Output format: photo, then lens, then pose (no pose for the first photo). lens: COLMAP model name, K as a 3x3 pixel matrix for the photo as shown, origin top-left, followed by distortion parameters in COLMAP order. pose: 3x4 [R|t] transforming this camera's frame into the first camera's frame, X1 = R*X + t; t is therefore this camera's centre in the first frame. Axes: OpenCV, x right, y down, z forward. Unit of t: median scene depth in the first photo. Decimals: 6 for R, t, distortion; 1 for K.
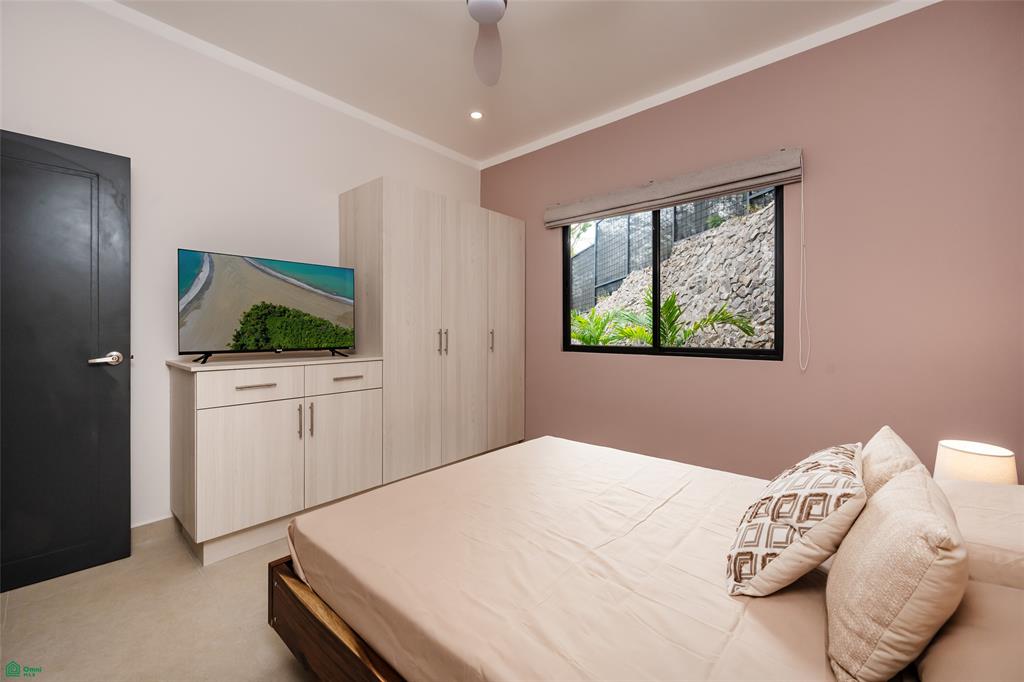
lens RADIAL K [[405.1, 0, 513.0], [0, 405.1, 333.2], [0, 0, 1]] dist [0.001551, 0.000907]
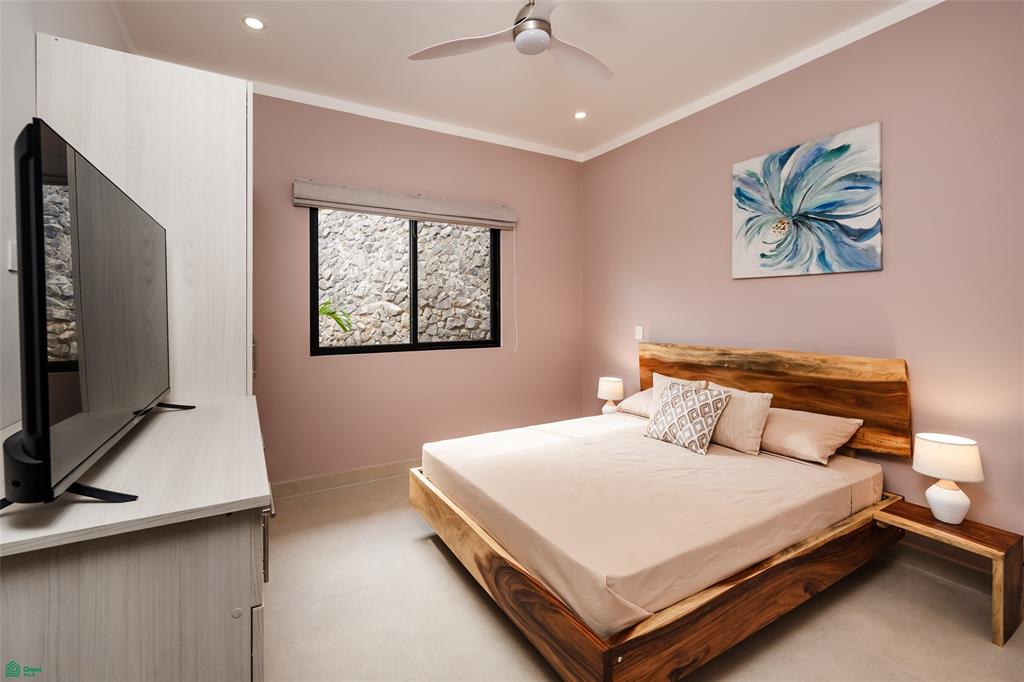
lens RADIAL K [[408.2, 0, 499.8], [0, 408.2, 316.3], [0, 0, 1]] dist [0.002579, 0.000056]
pose [[0.360091, -0.011353, 0.932848, -0.592024], [0.010311, 0.999913, 0.008189, -0.045649], [-0.932860, 0.006669, 0.360177, 0.370470]]
